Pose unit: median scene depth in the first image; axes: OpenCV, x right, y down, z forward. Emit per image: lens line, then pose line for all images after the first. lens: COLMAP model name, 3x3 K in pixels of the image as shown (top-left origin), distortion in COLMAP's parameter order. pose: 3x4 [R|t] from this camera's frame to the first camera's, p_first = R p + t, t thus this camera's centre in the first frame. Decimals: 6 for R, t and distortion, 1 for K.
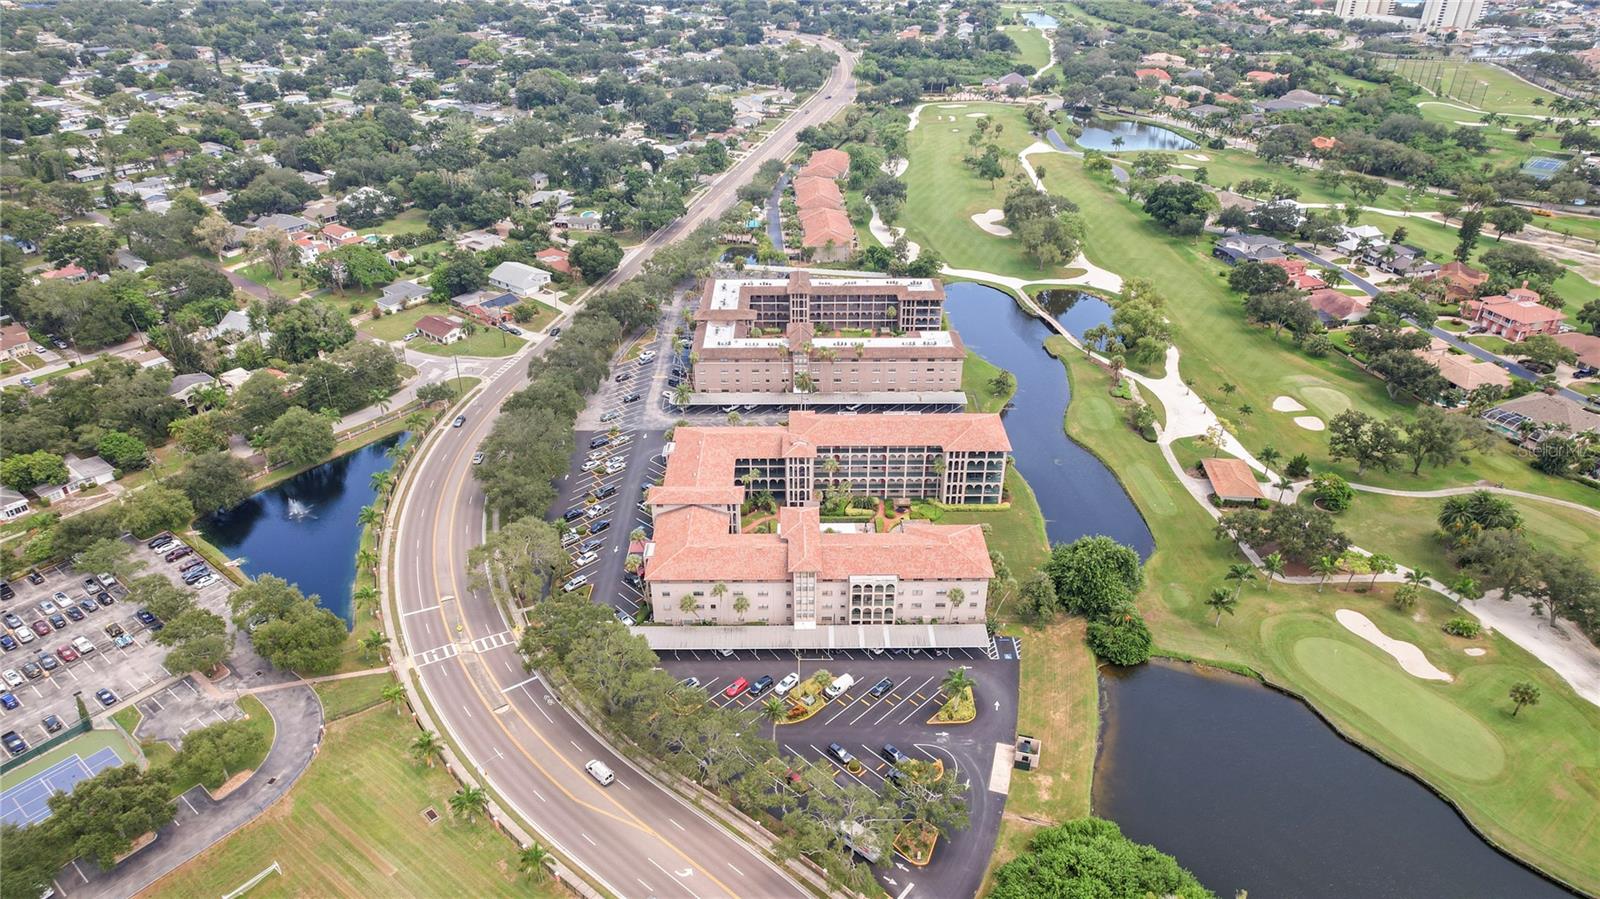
lens RADIAL K [[1033.5, 0, 800.0], [0, 1033.5, 449.5], [0, 0, 1]] dist [-0.017650, 0.001138]
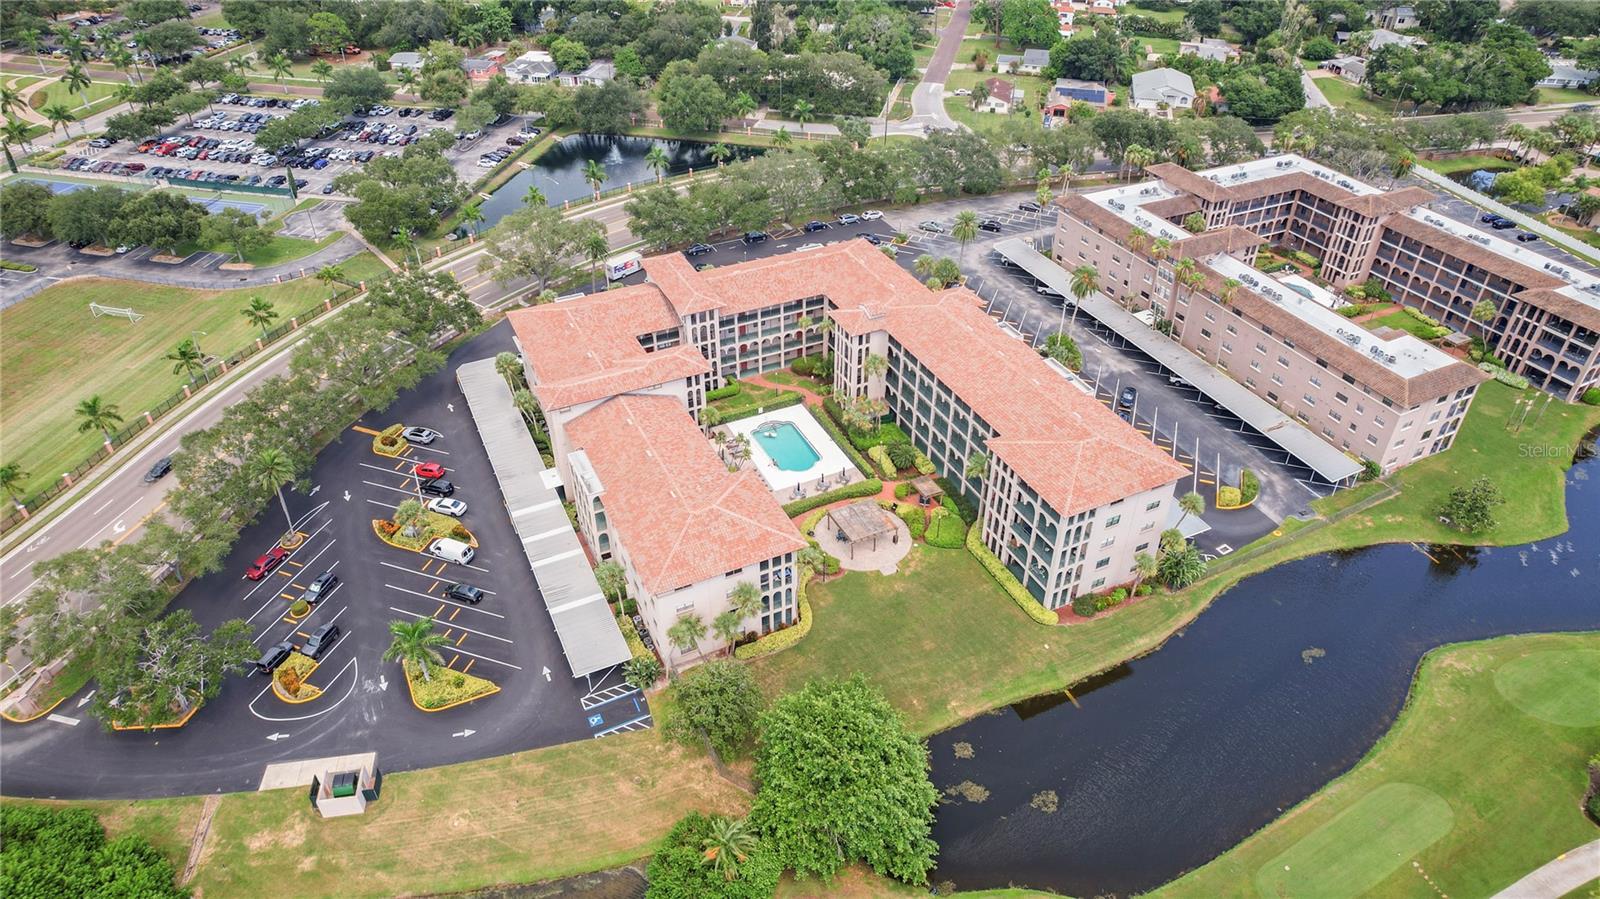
lens RADIAL K [[1033.5, 0, 800.0], [0, 1033.5, 449.5], [0, 0, 1]] dist [-0.017650, 0.001138]
pose [[0.420652, 0.531997, -0.734868, 0.615046], [-0.451167, 0.825424, 0.339298, -0.166018], [0.787084, 0.188822, 0.587236, 0.783844]]
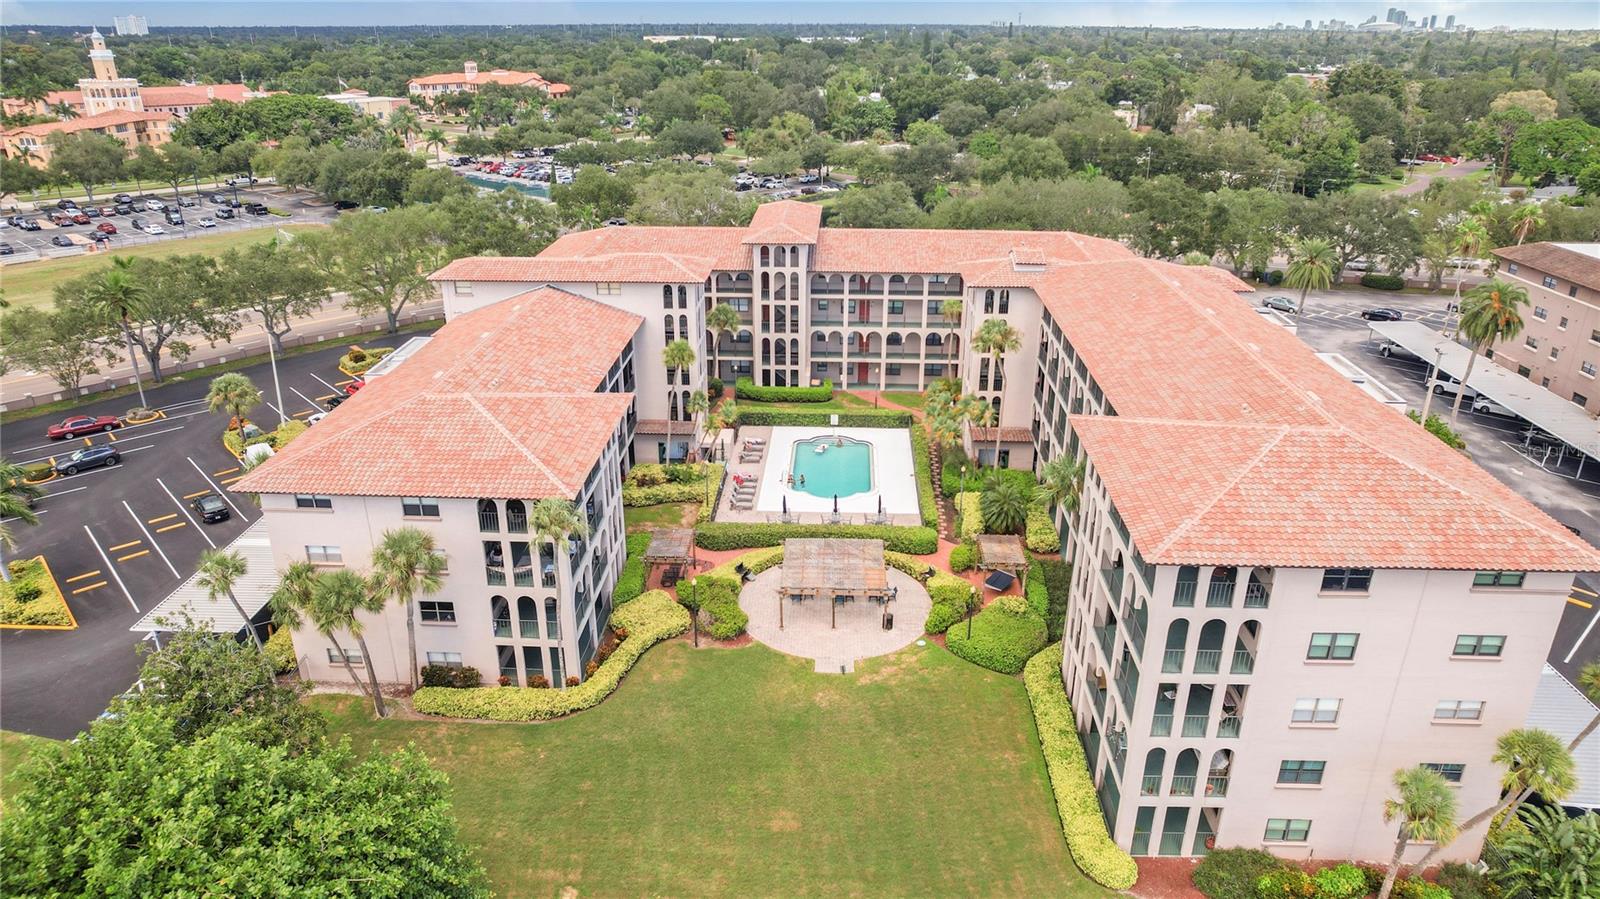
lens RADIAL K [[1033.5, 0, 800.0], [0, 1033.5, 449.5], [0, 0, 1]] dist [-0.017650, 0.001138]
pose [[-0.066649, 0.370350, -0.926498, 0.443542], [-0.504073, 0.788856, 0.351592, -0.048038], [0.861085, 0.490456, 0.134107, 1.189882]]
